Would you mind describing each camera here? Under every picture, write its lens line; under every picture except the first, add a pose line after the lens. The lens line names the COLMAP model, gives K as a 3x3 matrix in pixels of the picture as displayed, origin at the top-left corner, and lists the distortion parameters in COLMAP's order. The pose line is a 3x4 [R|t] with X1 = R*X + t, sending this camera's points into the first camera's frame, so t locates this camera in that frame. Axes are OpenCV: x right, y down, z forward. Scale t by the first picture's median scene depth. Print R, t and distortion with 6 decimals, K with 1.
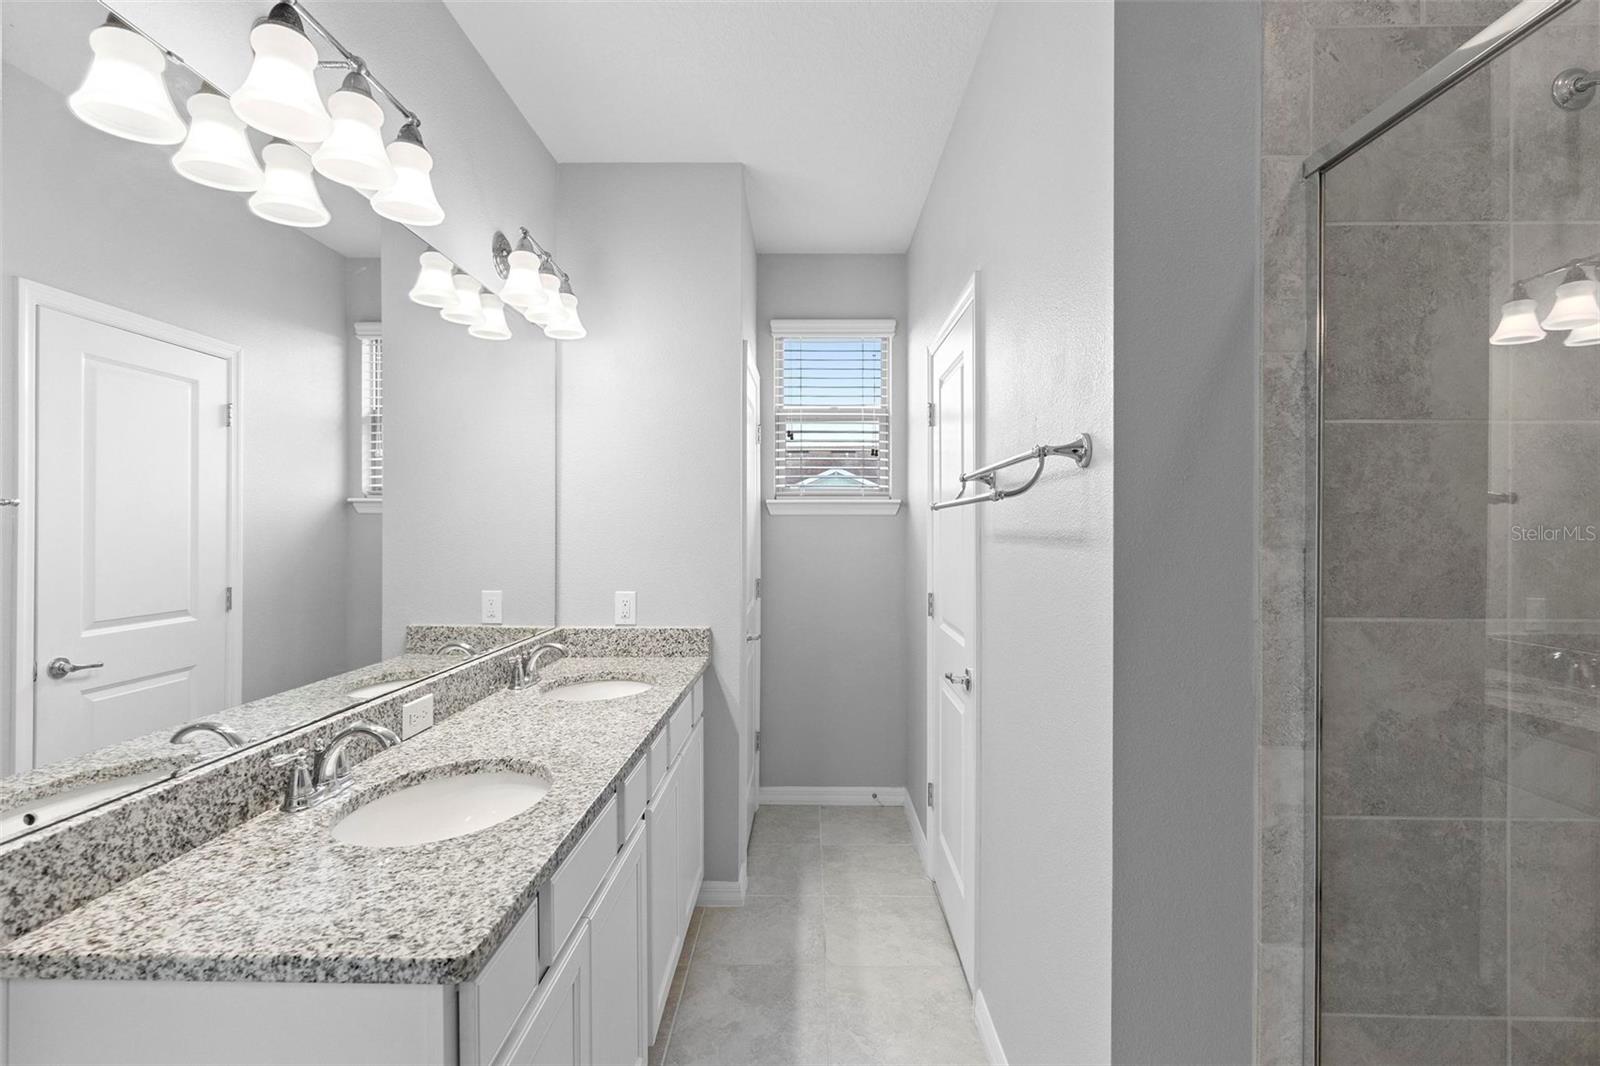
lens RADIAL K [[723.3, 0, 792.5], [0, 723.3, 526.2], [0, 0, 1]] dist [-0.010706, 0.003889]
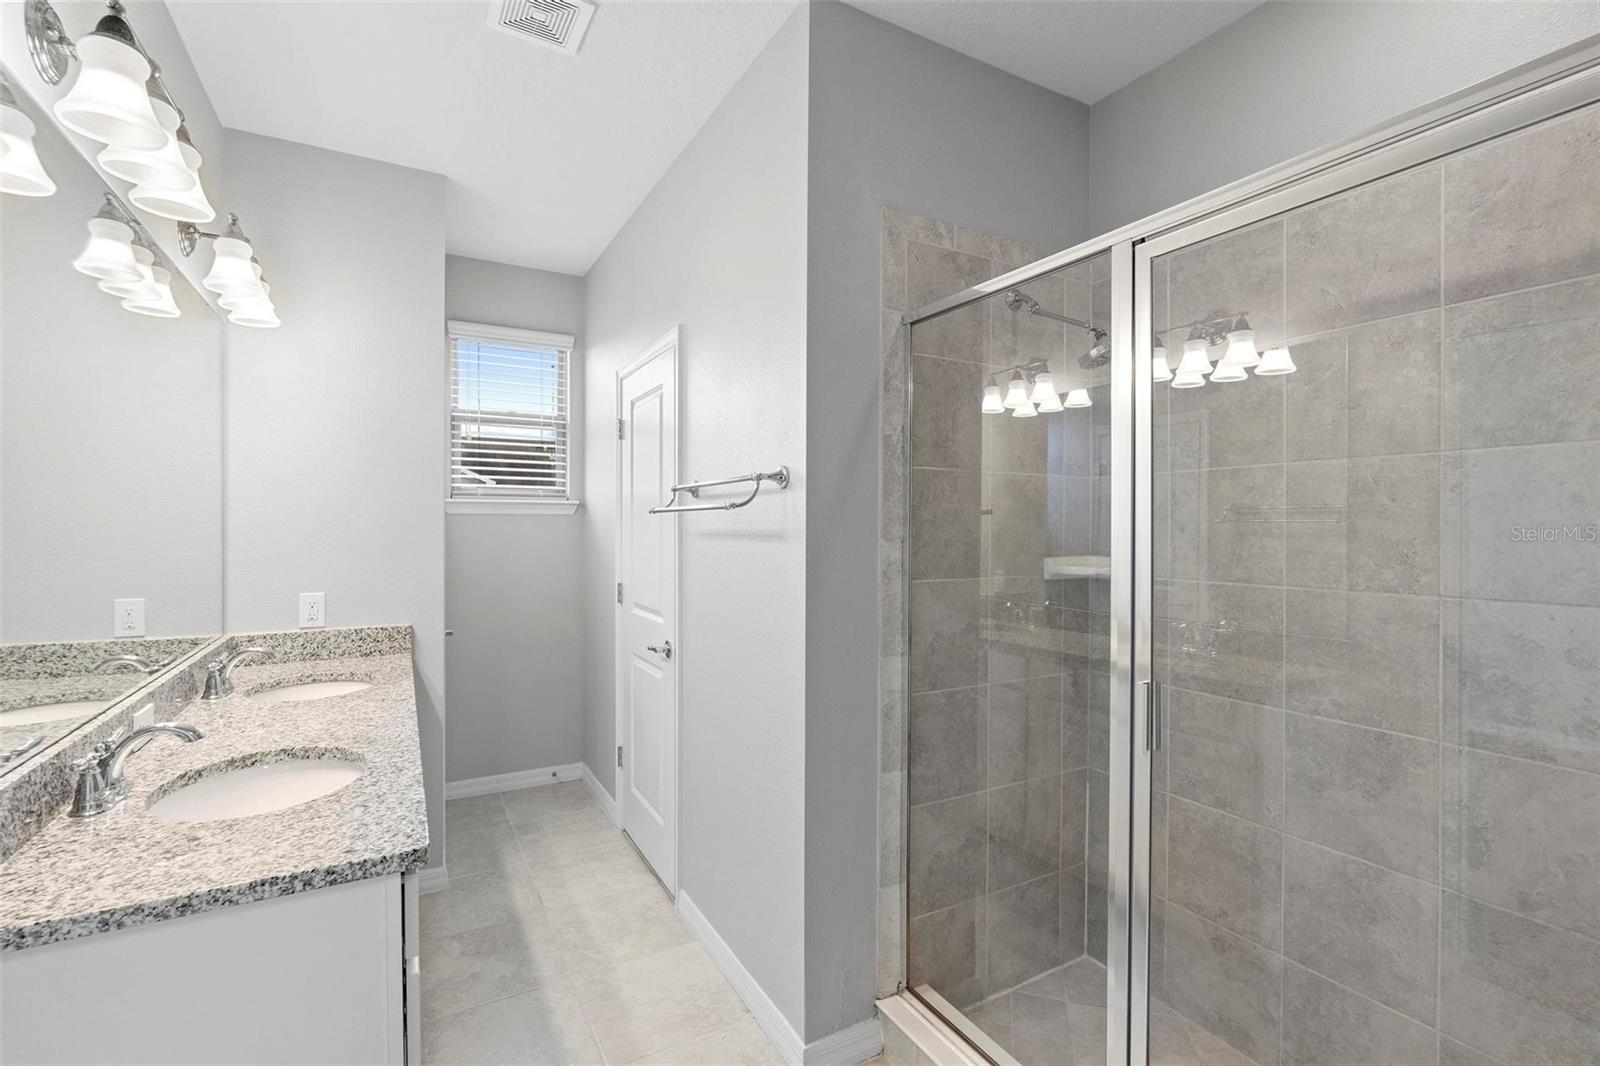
lens RADIAL K [[723.3, 0, 795.0], [0, 723.3, 526.4], [0, 0, 1]] dist [-0.010706, 0.003889]
pose [[0.864260, 0.000760, 0.503045, -0.342556], [-0.002726, 0.999991, 0.003173, -0.006689], [-0.503038, -0.004114, 0.864254, -0.329746]]
